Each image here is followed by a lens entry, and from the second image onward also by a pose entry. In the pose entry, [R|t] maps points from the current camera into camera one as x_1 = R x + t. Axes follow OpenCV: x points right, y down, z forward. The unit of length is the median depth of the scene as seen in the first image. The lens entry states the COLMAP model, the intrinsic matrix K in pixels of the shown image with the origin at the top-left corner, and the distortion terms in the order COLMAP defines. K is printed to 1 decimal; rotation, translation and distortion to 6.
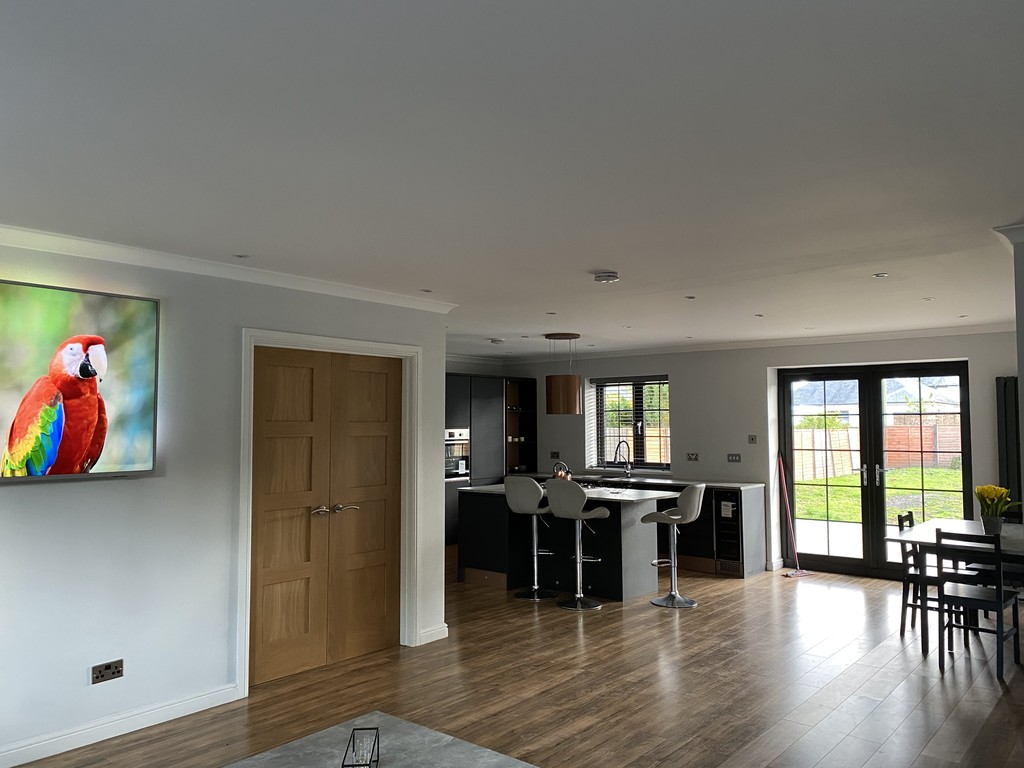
lens RADIAL K [[782.8, 0, 514.0], [0, 782.8, 379.4], [0, 0, 1]] dist [0.052474, -0.059129]
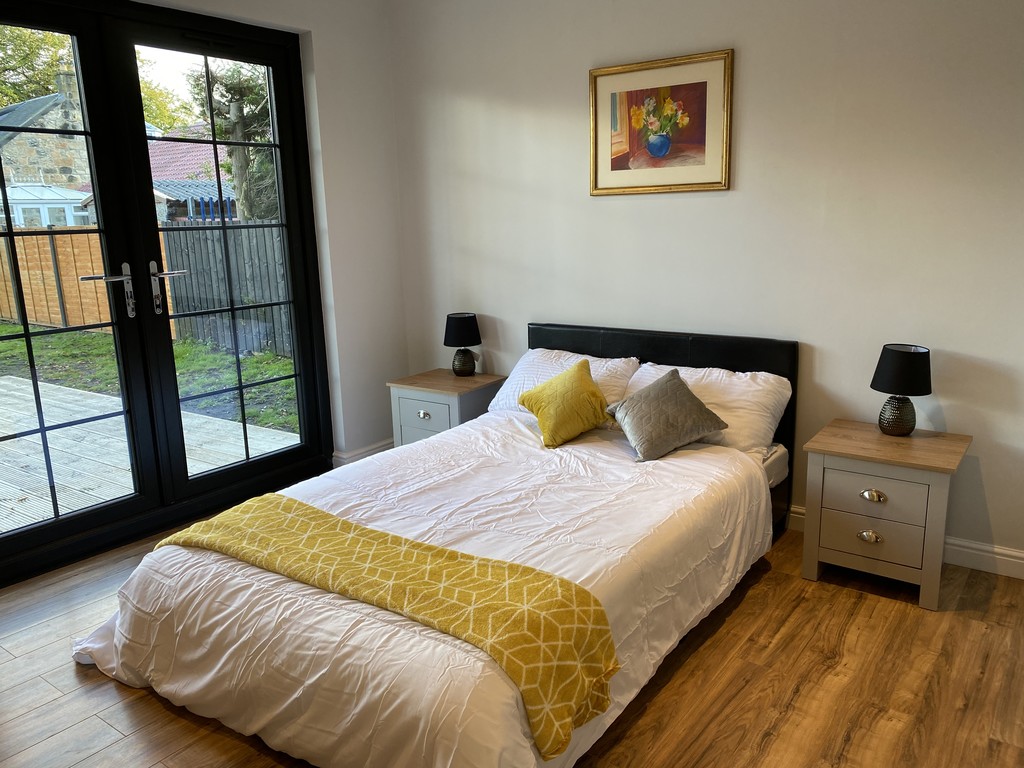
lens RADIAL K [[782.8, 0, 511.6], [0, 782.8, 393.0], [0, 0, 1]] dist [0.052474, -0.059129]
pose [[-0.060308, -0.204548, 0.976997, 0.037237], [-0.035153, 0.978607, 0.202715, 0.092330], [-0.997561, -0.022119, -0.066209, 0.922238]]
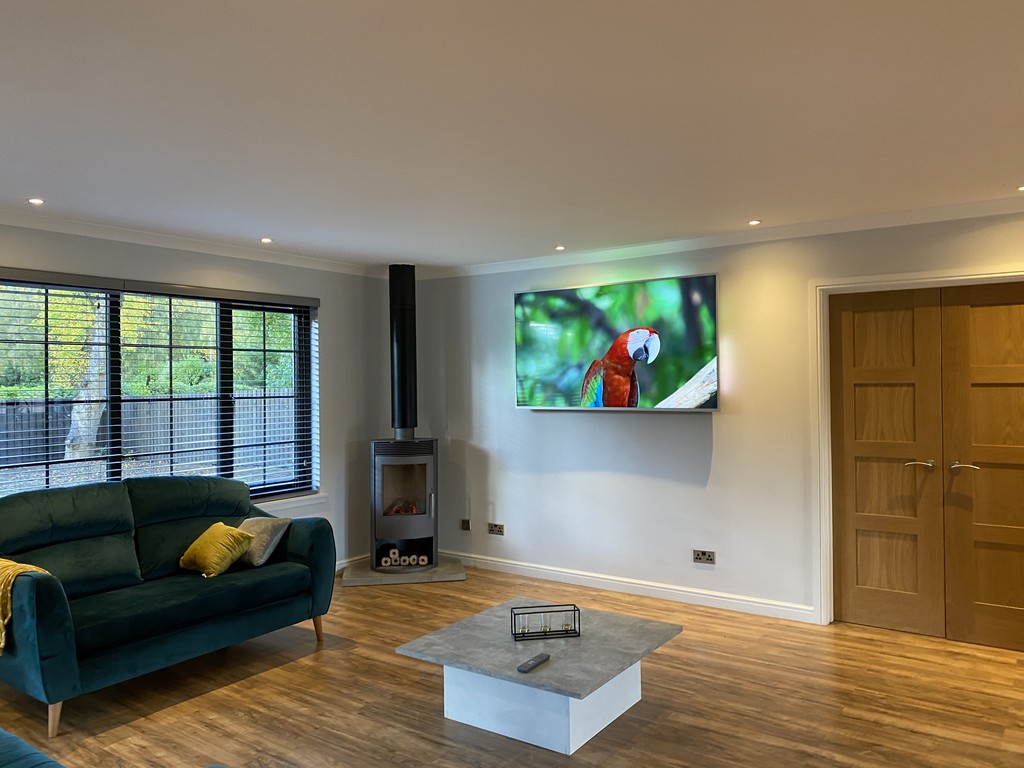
lens RADIAL K [[782.8, 0, 525.0], [0, 782.8, 371.0], [0, 0, 1]] dist [0.052474, -0.059129]
pose [[0.087537, -0.011988, -0.996089, 0.429238], [0.067156, 0.997724, -0.006106, 0.023147], [0.993895, -0.066358, 0.088143, 0.325446]]
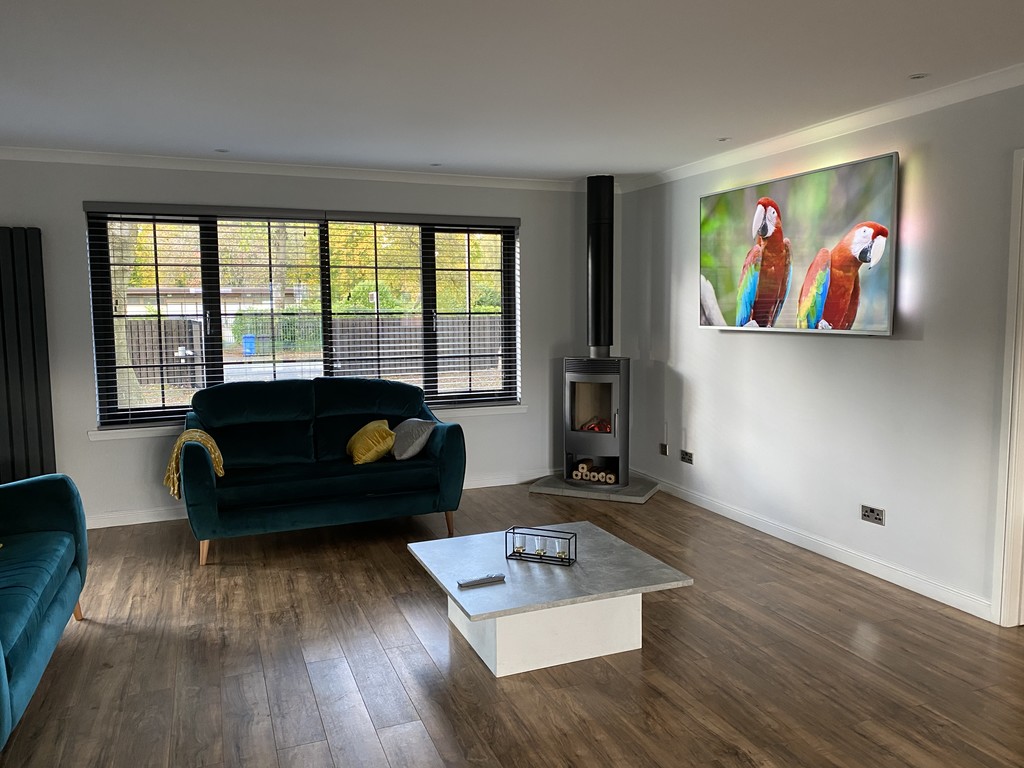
lens RADIAL K [[782.8, 0, 522.0], [0, 782.8, 374.0], [0, 0, 1]] dist [0.052474, -0.059129]
pose [[-0.470254, 0.080492, -0.878853, 0.348909], [0.058314, 0.996490, 0.060064, 0.045851], [0.880603, -0.023004, -0.473297, 0.591622]]
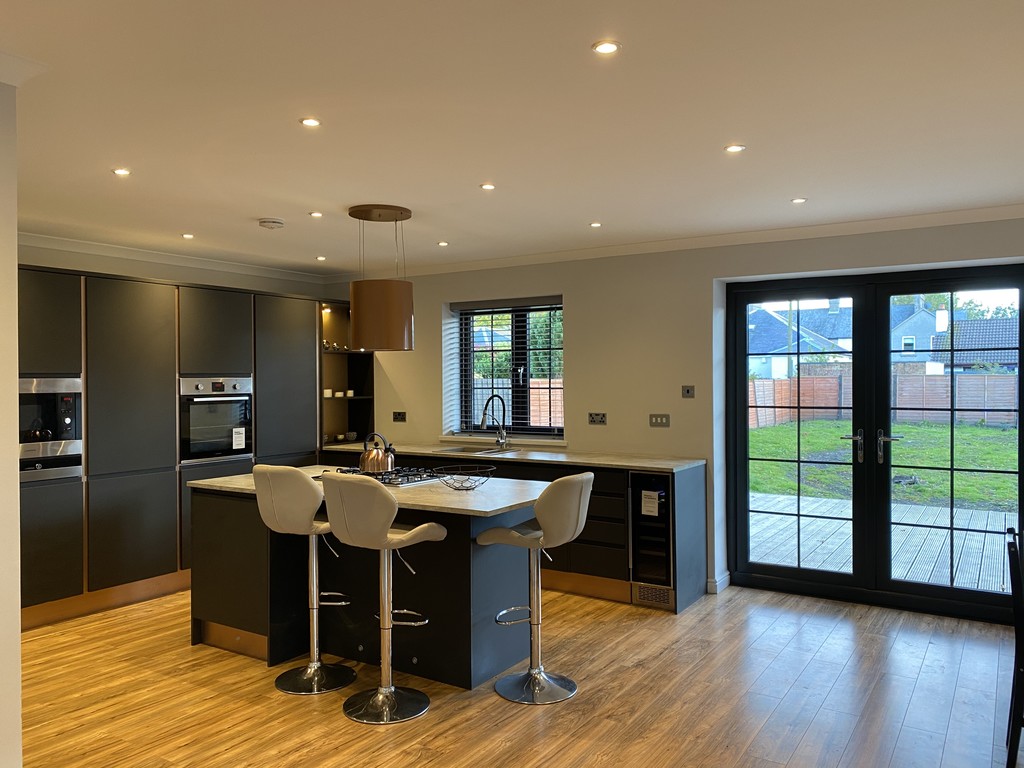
lens RADIAL K [[782.8, 0, 507.4], [0, 782.8, 388.8], [0, 0, 1]] dist [0.052474, -0.059129]
pose [[0.993112, -0.003561, 0.117114, 0.094311], [-0.004775, 0.997478, 0.070817, 0.034206], [-0.117071, -0.070889, 0.990590, 0.445767]]
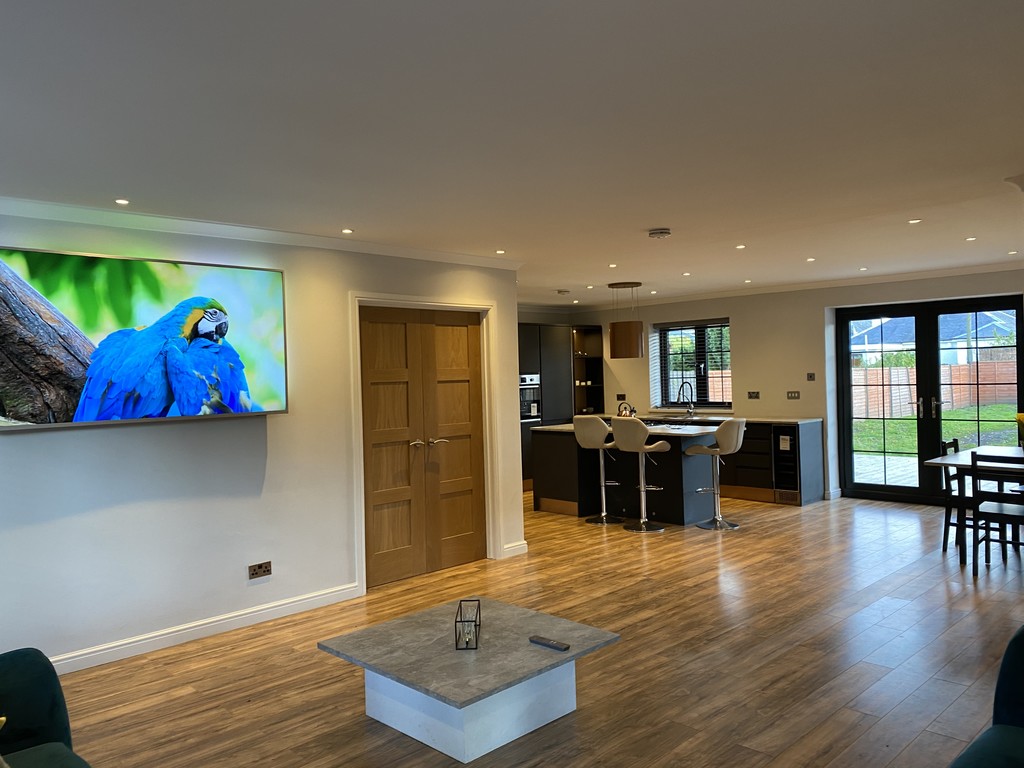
lens RADIAL K [[782.8, 0, 502.4], [0, 782.8, 381.4], [0, 0, 1]] dist [0.052474, -0.059129]
pose [[0.994402, -0.023979, -0.102904, 0.003093], [0.030975, 0.997277, 0.066933, -0.000856], [0.101019, -0.069746, 0.992437, -0.098679]]
